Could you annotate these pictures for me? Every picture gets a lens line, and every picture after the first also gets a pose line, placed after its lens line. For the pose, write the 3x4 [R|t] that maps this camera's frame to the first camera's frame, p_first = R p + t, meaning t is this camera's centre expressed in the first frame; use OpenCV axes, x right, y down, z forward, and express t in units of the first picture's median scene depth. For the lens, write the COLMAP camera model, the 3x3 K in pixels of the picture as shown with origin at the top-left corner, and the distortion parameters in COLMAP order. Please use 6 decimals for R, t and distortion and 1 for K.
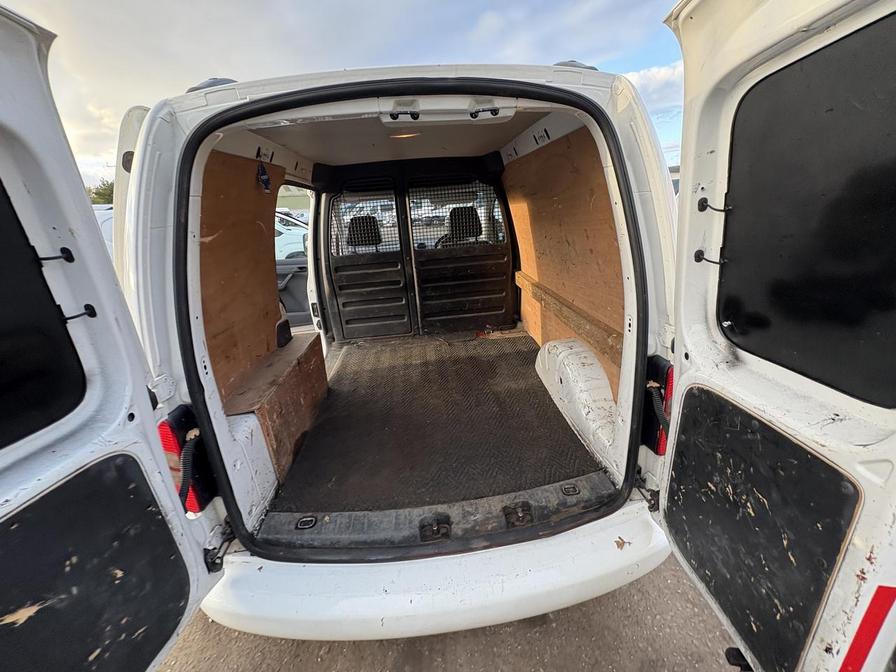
lens RADIAL K [[357.5, 0, 442.9], [0, 357.5, 338.5], [0, 0, 1]] dist [-0.000552, 0.000129]
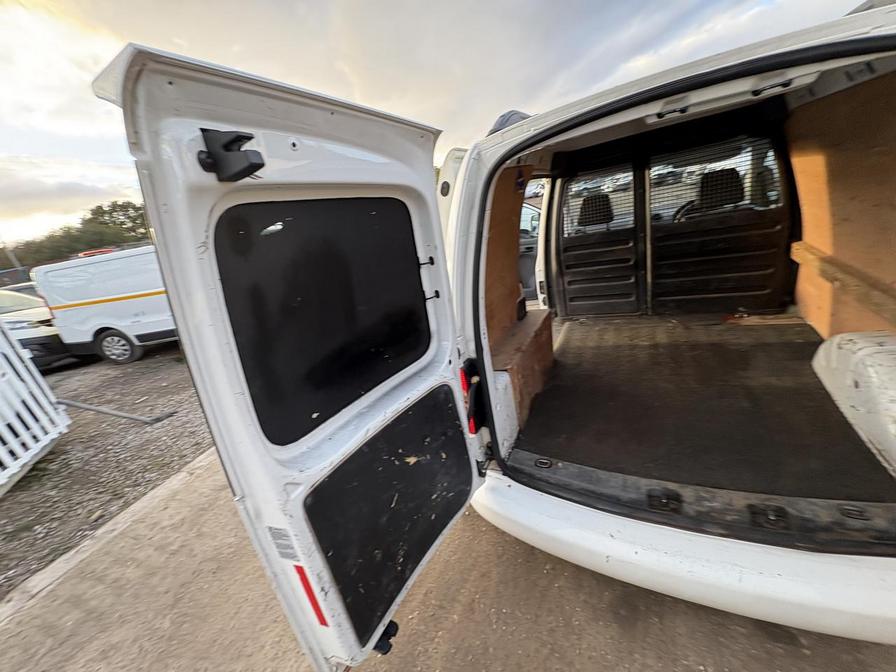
lens RADIAL K [[357.5, 0, 442.8], [0, 357.5, 332.0], [0, 0, 1]] dist [-0.000552, 0.000129]
pose [[0.848046, 0.079048, -0.523993, -0.056358], [-0.049253, 0.996289, 0.070584, -0.011703], [0.527628, -0.034050, 0.848793, -0.209167]]
